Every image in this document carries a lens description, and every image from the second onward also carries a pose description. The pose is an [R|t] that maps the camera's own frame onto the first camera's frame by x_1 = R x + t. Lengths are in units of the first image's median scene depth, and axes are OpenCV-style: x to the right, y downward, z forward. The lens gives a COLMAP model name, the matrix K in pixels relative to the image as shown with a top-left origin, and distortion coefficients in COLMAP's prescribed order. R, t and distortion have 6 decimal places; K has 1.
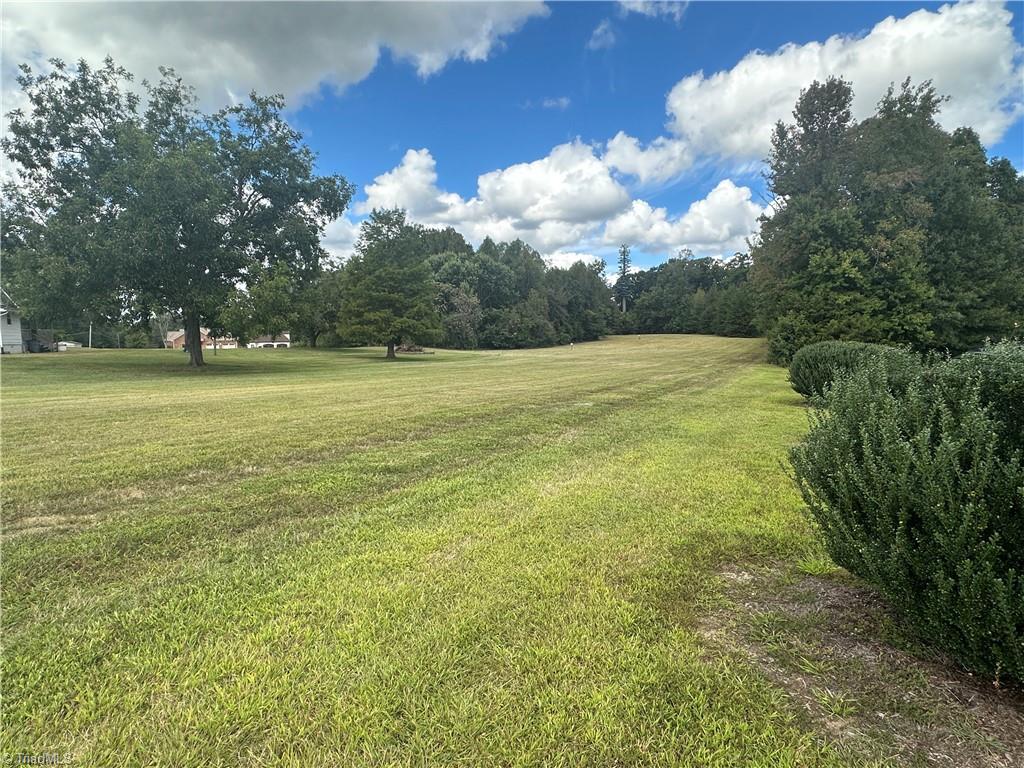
lens RADIAL K [[565.7, 0, 511.2], [0, 565.7, 389.1], [0, 0, 1]] dist [-0.002924, 0.006828]
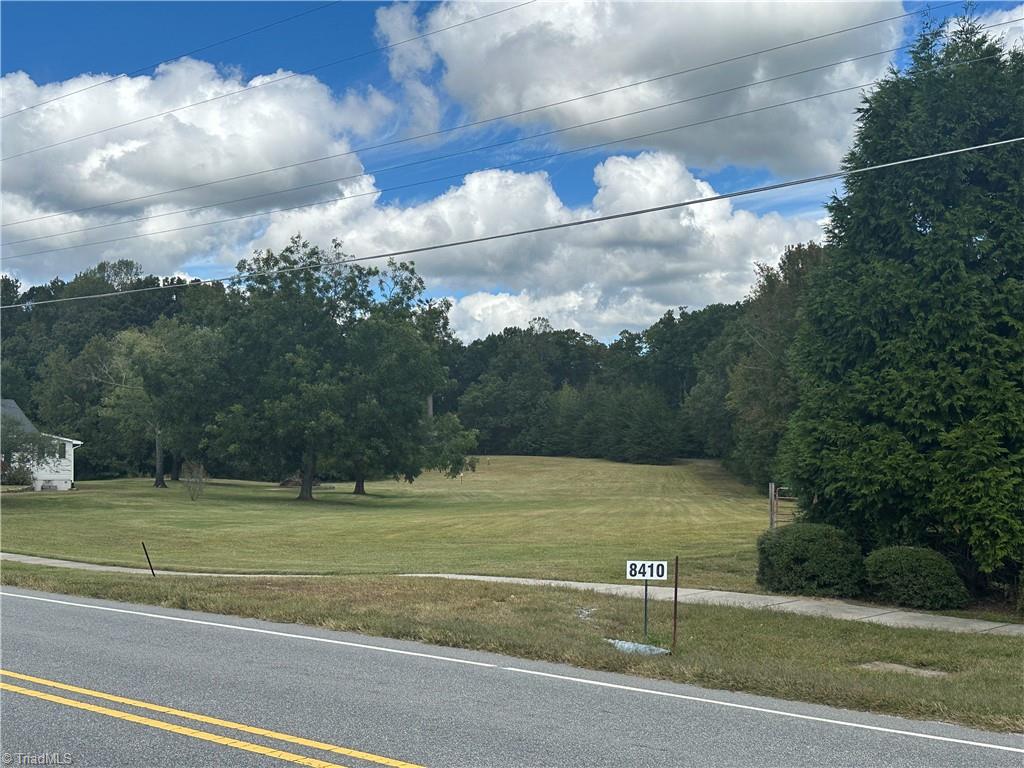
lens RADIAL K [[1235.2, 0, 517.0], [0, 1235.2, 388.1], [0, 0, 1]] dist [0.169833, 0.000000]
pose [[0.937940, 0.028677, 0.345610, -0.784853], [0.020928, 0.990079, -0.138947, 0.062286], [-0.346166, 0.137557, 0.928034, -0.999176]]
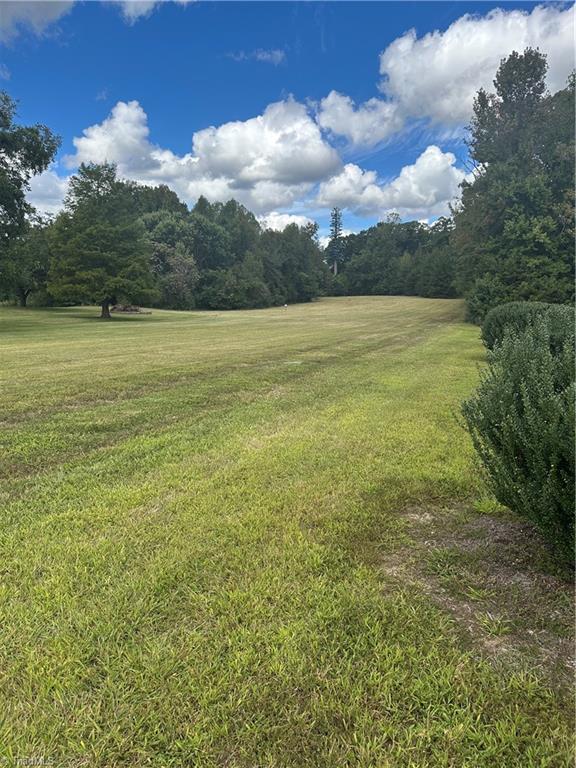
lens RADIAL K [[536.9, 0, 290.9], [0, 536.9, 391.2], [0, 0, 1]] dist [0.074815, -0.094318]
pose [[0.993543, -0.015304, 0.112421, 0.004159], [0.006281, 0.996761, 0.080178, -0.000017], [-0.113283, -0.078954, 0.990421, 0.000366]]
